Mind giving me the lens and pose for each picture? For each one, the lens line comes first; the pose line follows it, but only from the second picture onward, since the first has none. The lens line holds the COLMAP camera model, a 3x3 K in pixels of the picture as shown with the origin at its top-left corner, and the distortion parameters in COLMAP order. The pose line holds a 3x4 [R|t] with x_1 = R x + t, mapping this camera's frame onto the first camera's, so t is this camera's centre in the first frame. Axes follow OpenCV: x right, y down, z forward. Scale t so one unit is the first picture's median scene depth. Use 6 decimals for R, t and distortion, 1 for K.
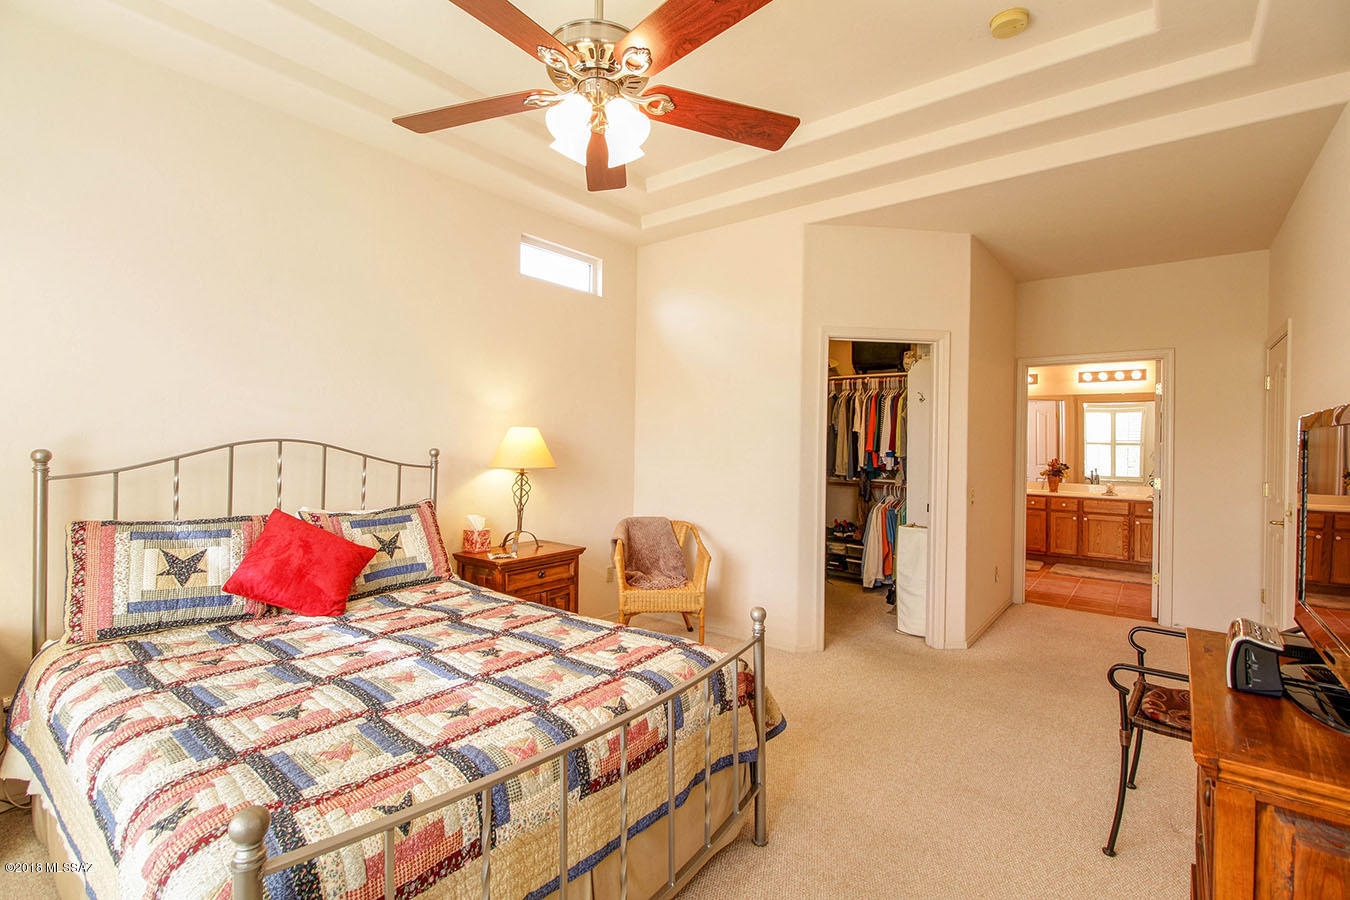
lens RADIAL K [[622.7, 0, 675.9], [0, 622.7, 445.1], [0, 0, 1]] dist [0.004635, 0.000424]
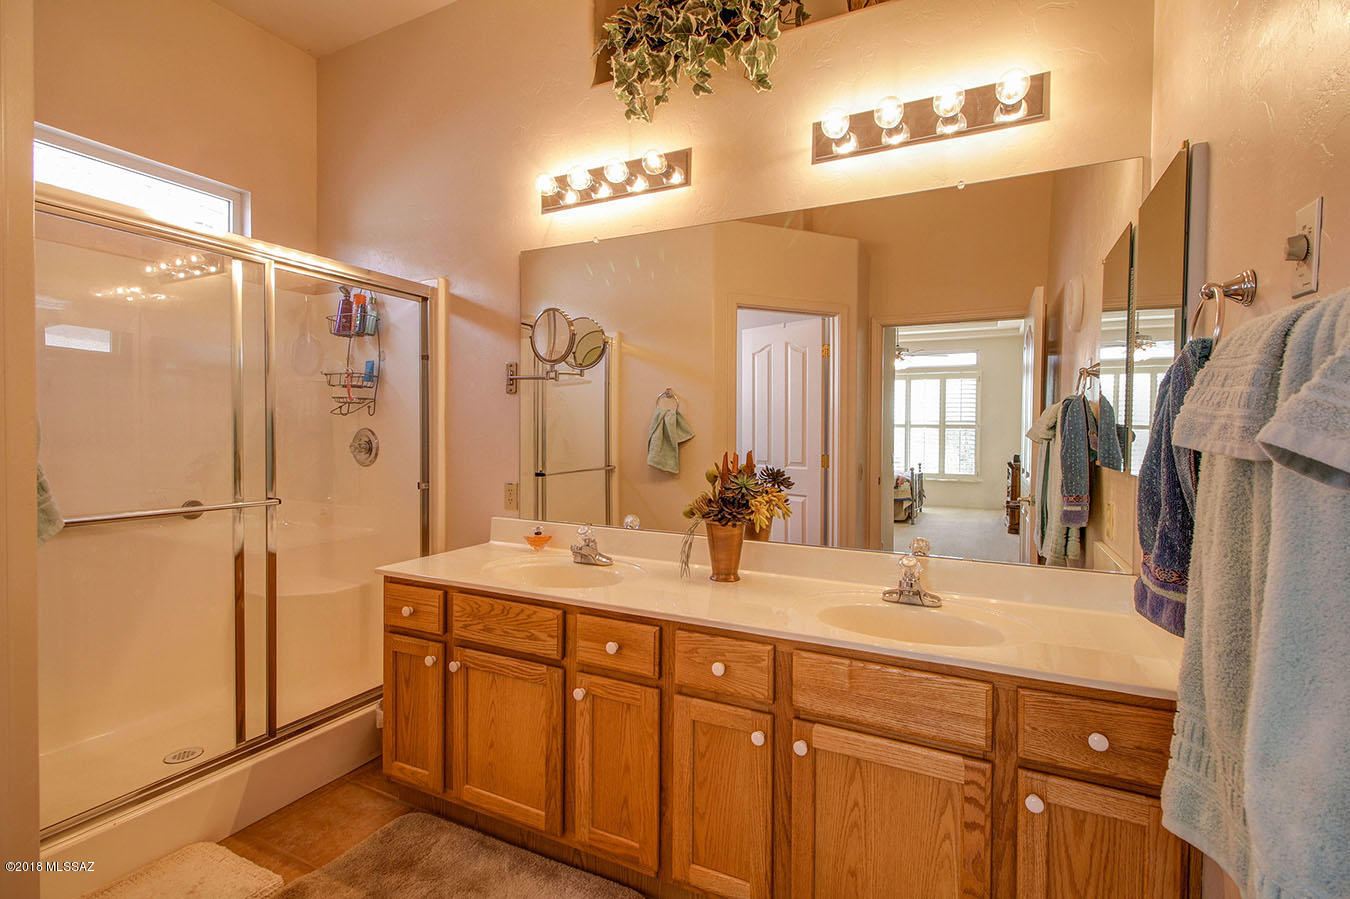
lens RADIAL K [[622.7, 0, 674.9], [0, 622.7, 450.6], [0, 0, 1]] dist [0.004635, 0.000424]
pose [[0.979664, -0.012547, 0.200254, 0.558660], [0.007917, 0.999683, 0.023906, 0.015043], [-0.200490, -0.021834, 0.979452, 0.784636]]
